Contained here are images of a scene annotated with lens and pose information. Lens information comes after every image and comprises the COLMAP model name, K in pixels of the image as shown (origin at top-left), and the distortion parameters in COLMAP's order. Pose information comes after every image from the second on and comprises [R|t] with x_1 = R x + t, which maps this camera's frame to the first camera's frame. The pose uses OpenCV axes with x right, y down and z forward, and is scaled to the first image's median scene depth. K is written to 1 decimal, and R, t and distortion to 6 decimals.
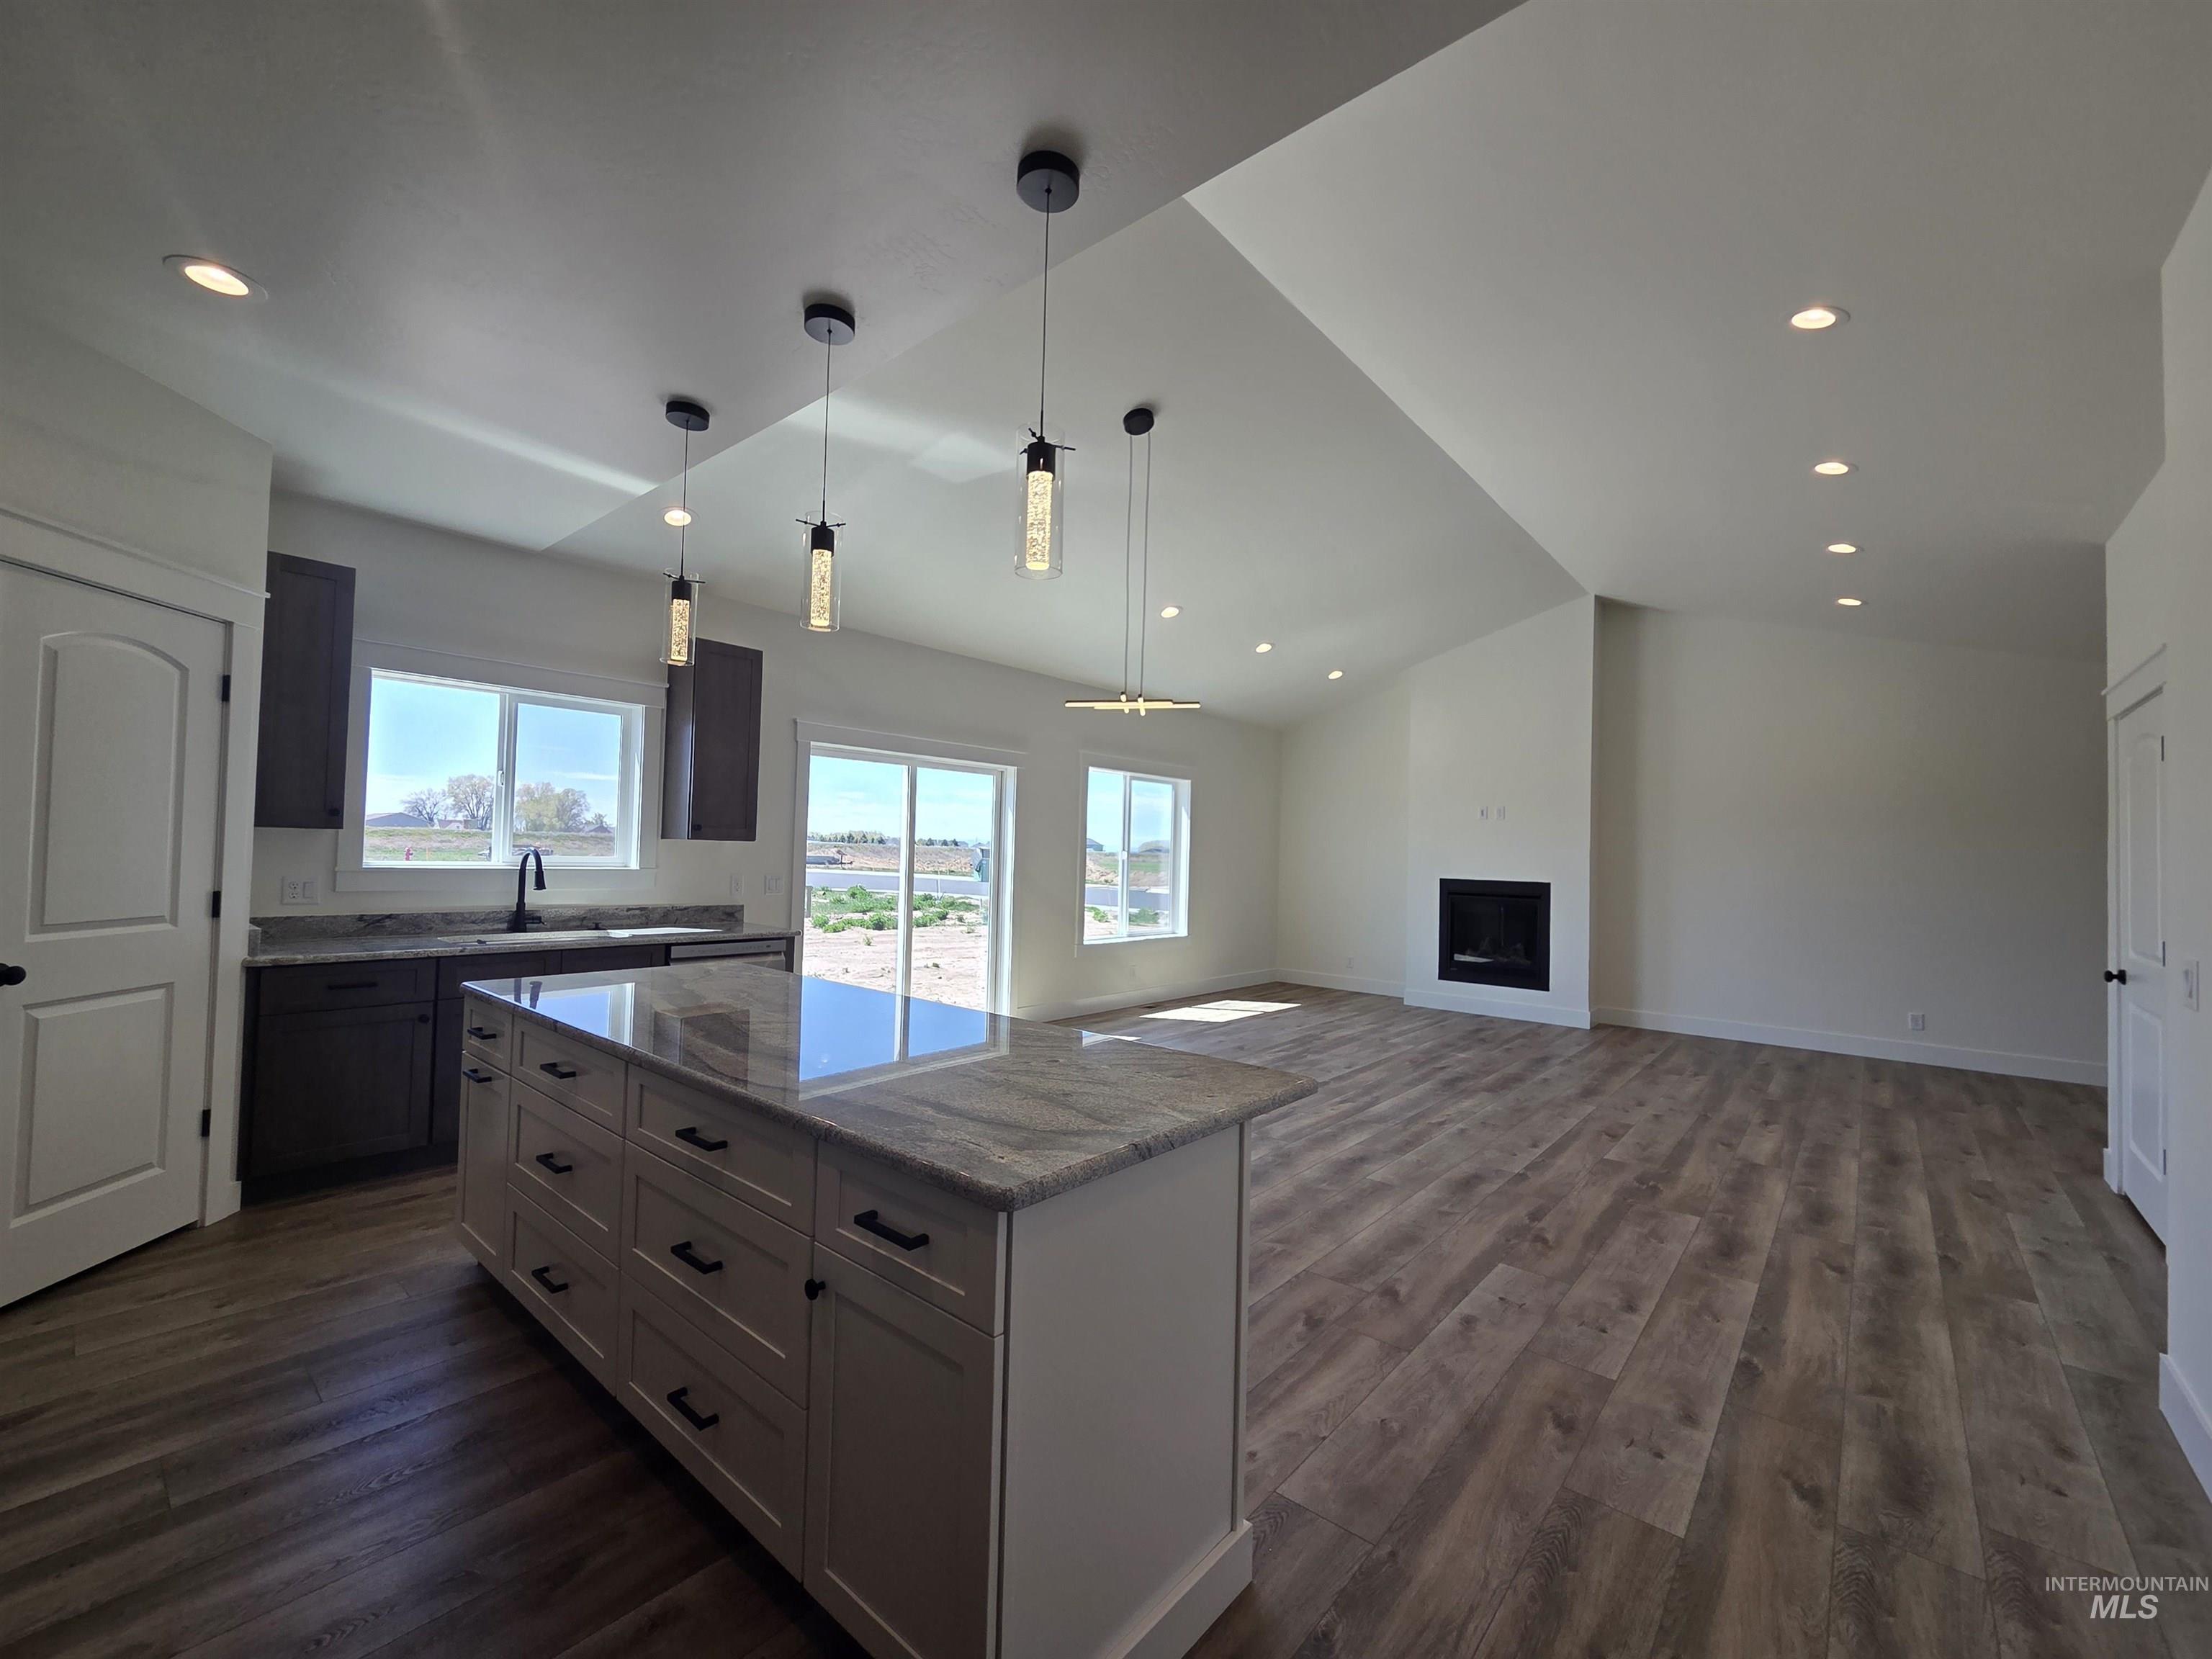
lens RADIAL K [[908.4, 0, 1095.1], [0, 908.4, 828.2], [0, 0, 1]] dist [0.004075, 0.000157]
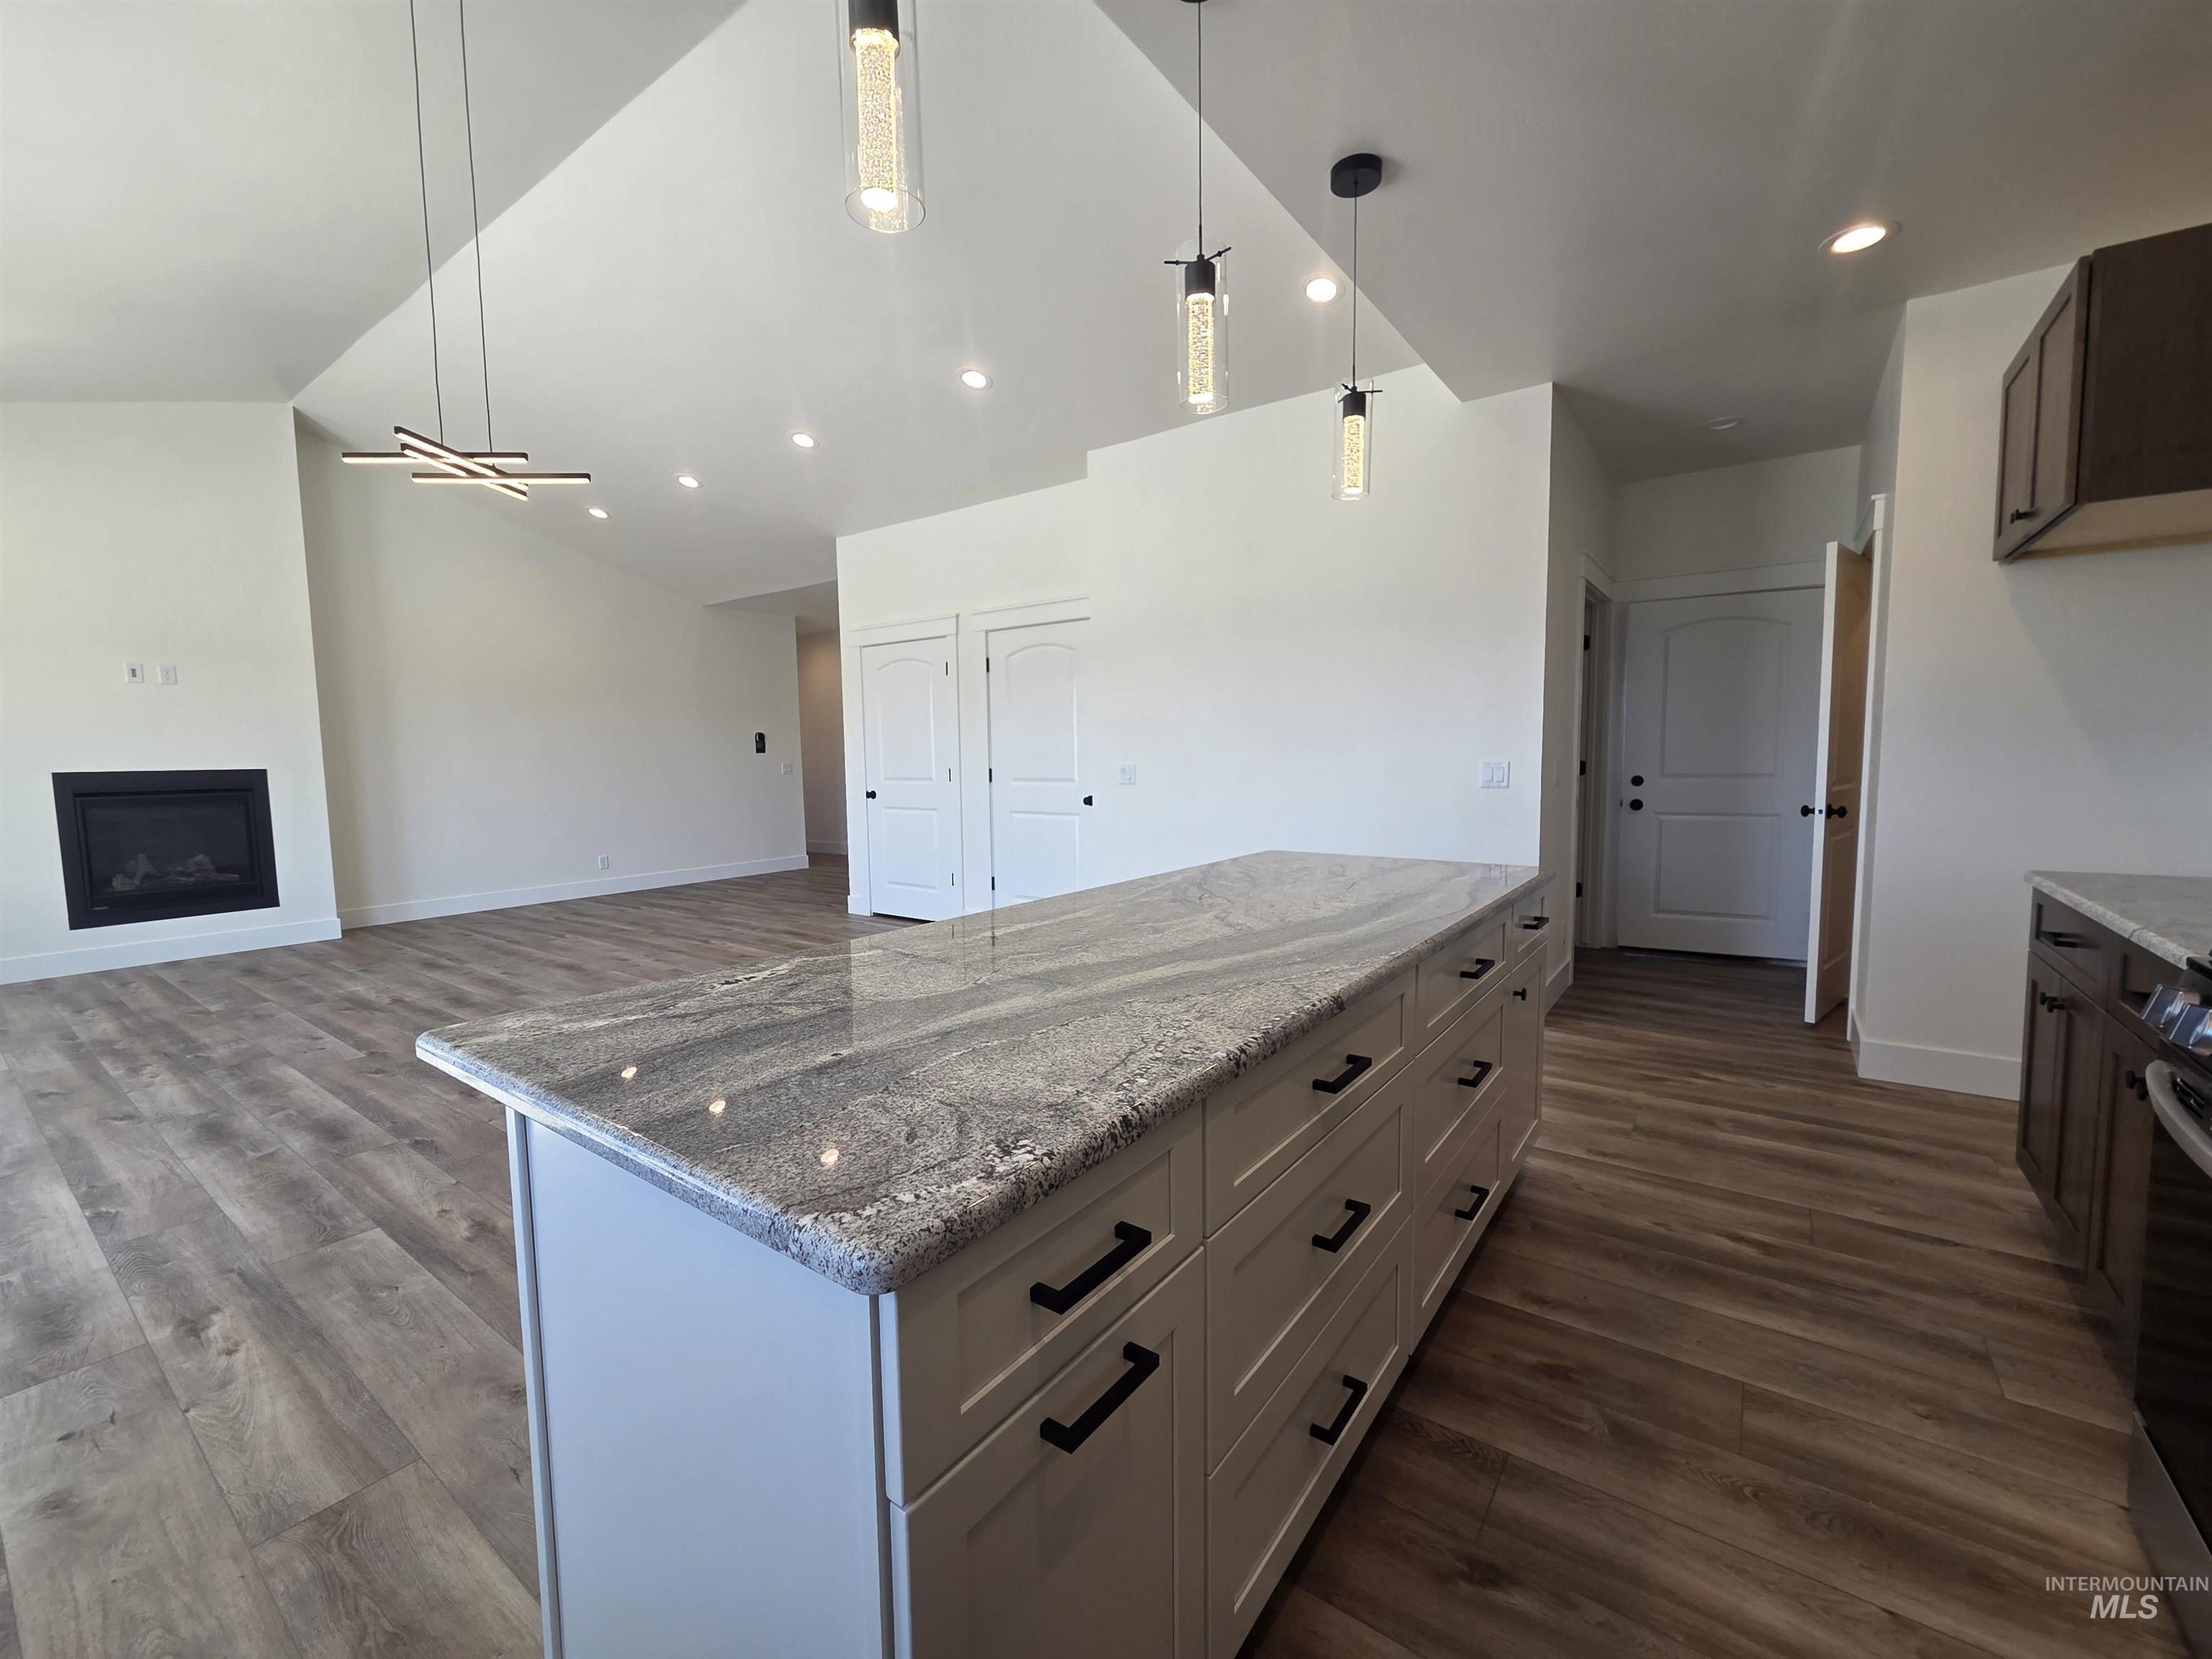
lens RADIAL K [[908.4, 0, 1095.1], [0, 908.4, 828.2], [0, 0, 1]] dist [0.004075, 0.000157]
pose [[-0.072238, -0.109280, 0.991383, -0.538213], [-0.014706, 0.993988, 0.108496, 0.024242], [-0.997279, -0.006742, -0.073411, 0.567476]]
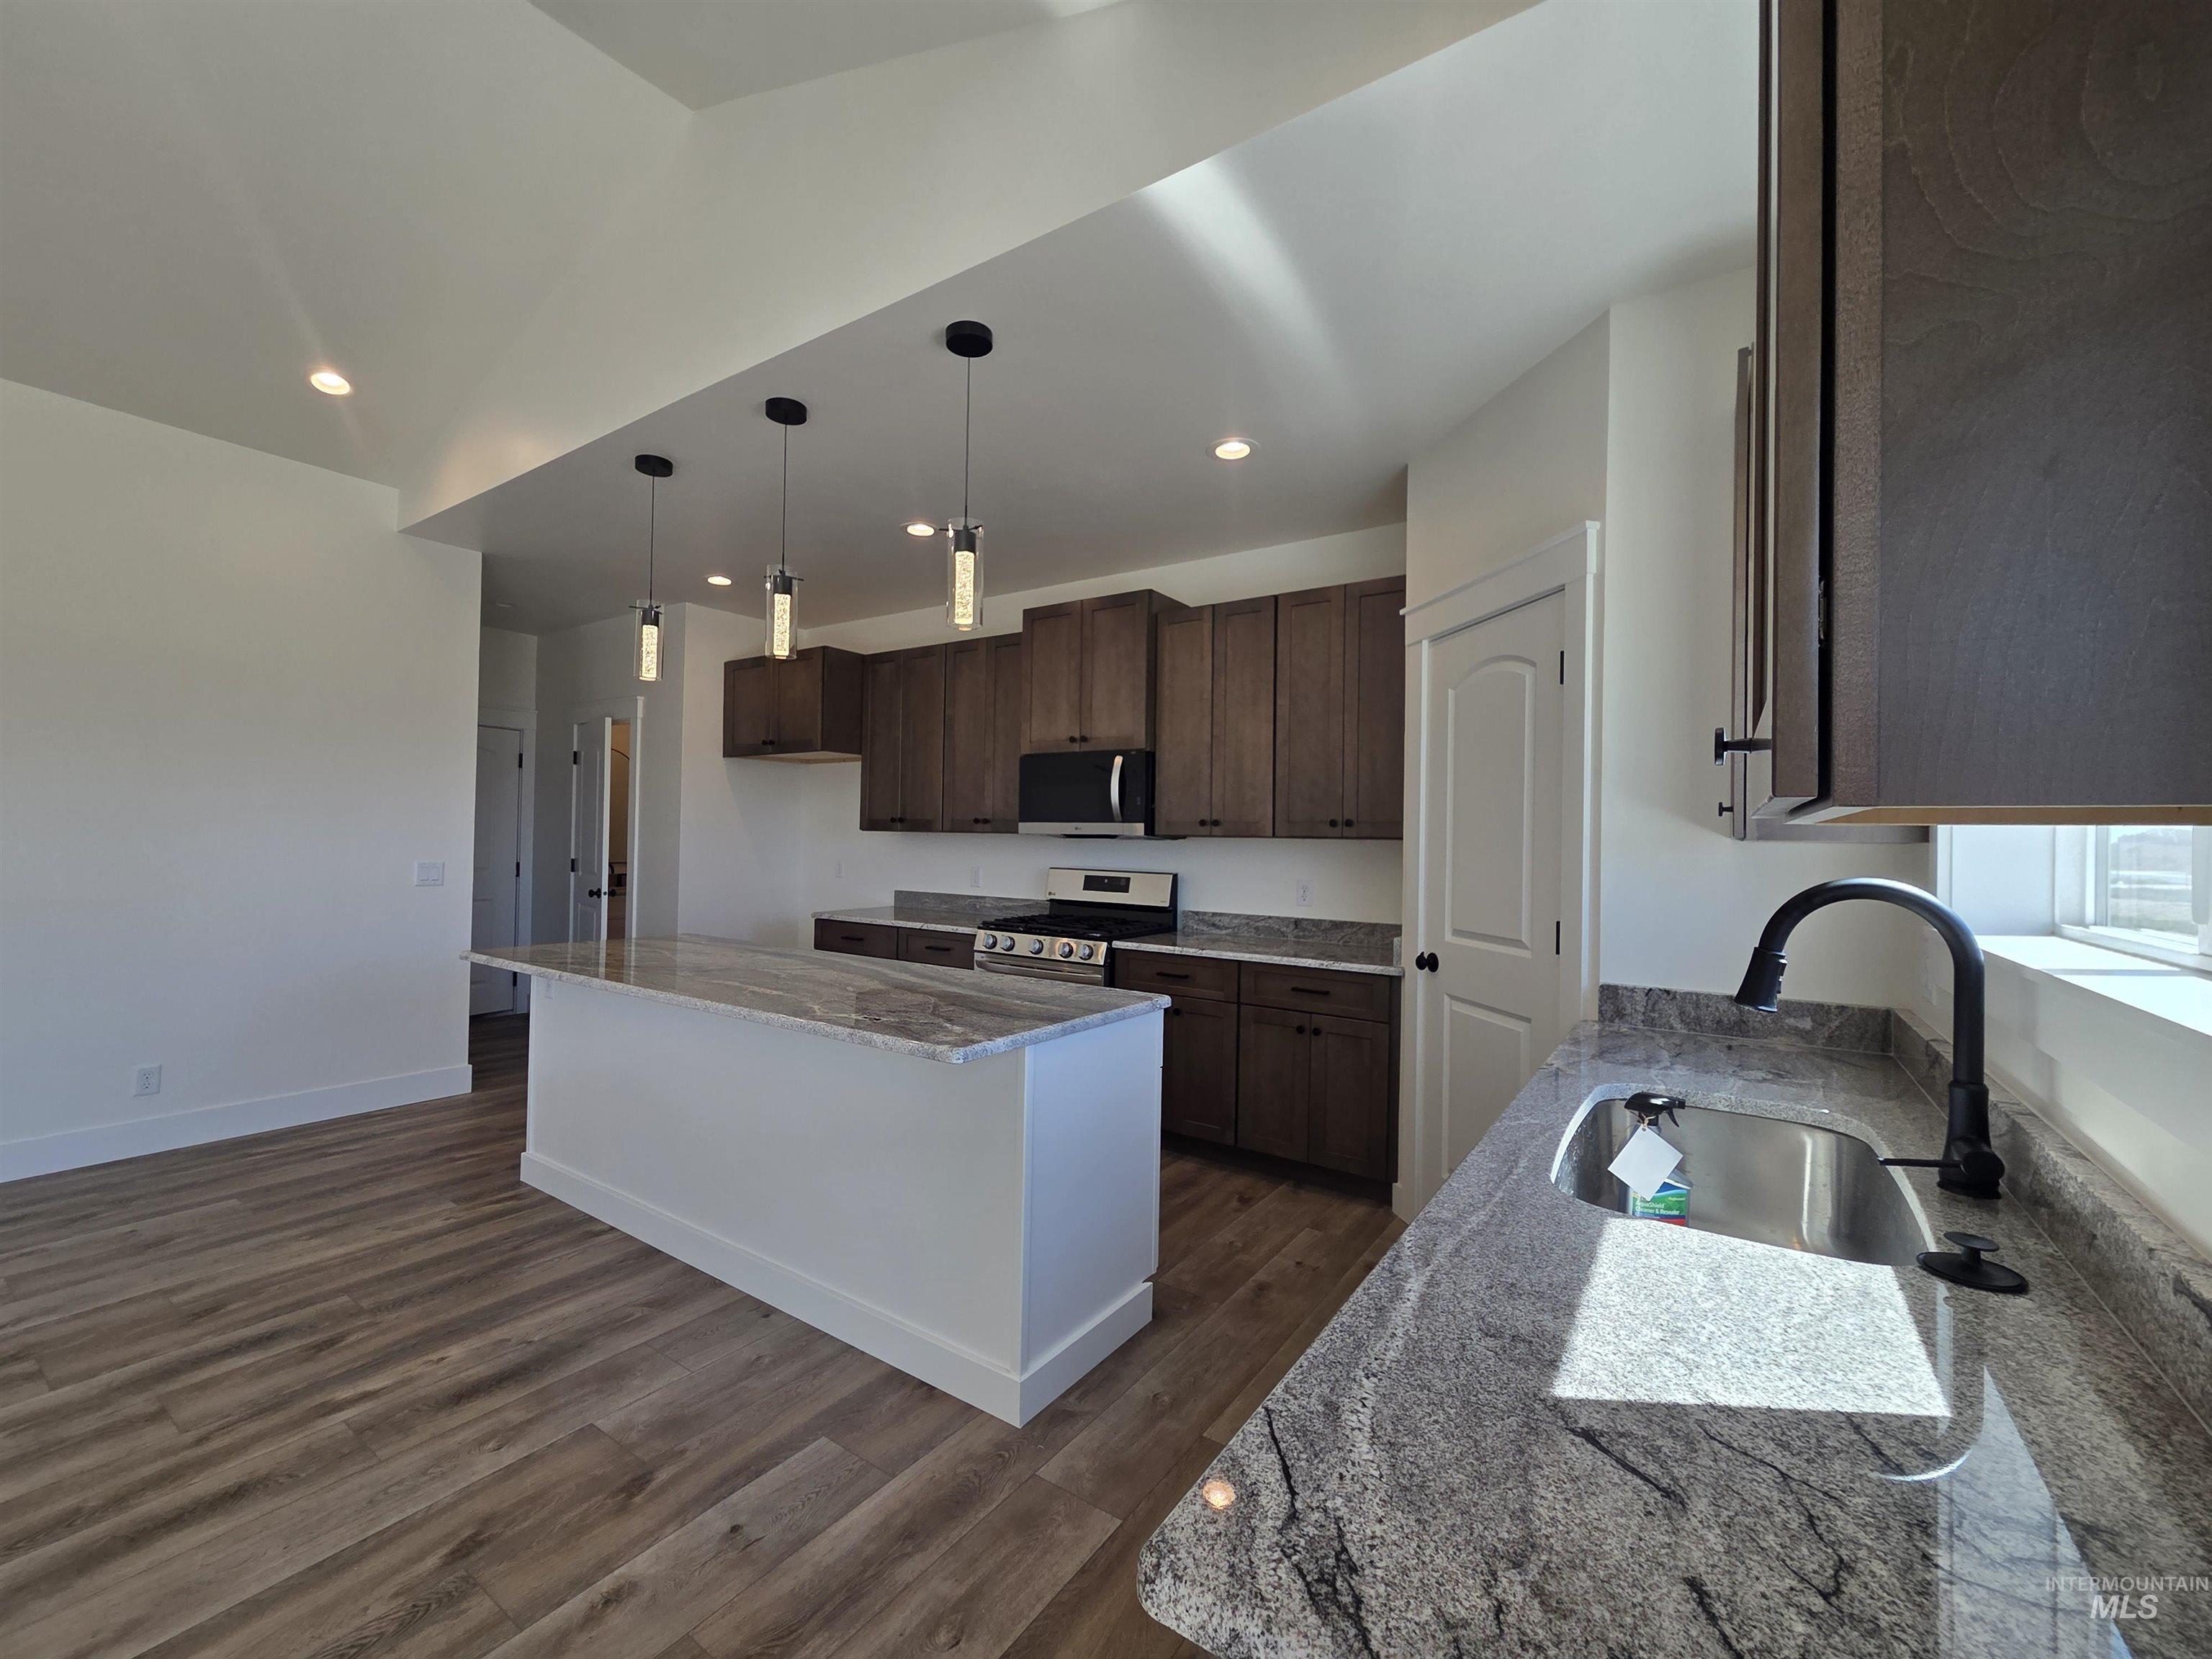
lens RADIAL K [[908.4, 0, 1095.1], [0, 908.4, 828.2], [0, 0, 1]] dist [0.004075, 0.000157]
pose [[-0.993618, -0.046386, -0.102816, -0.305335], [-0.042344, 0.998255, -0.041158, 0.023898], [0.104546, -0.036542, -0.993849, 1.131176]]
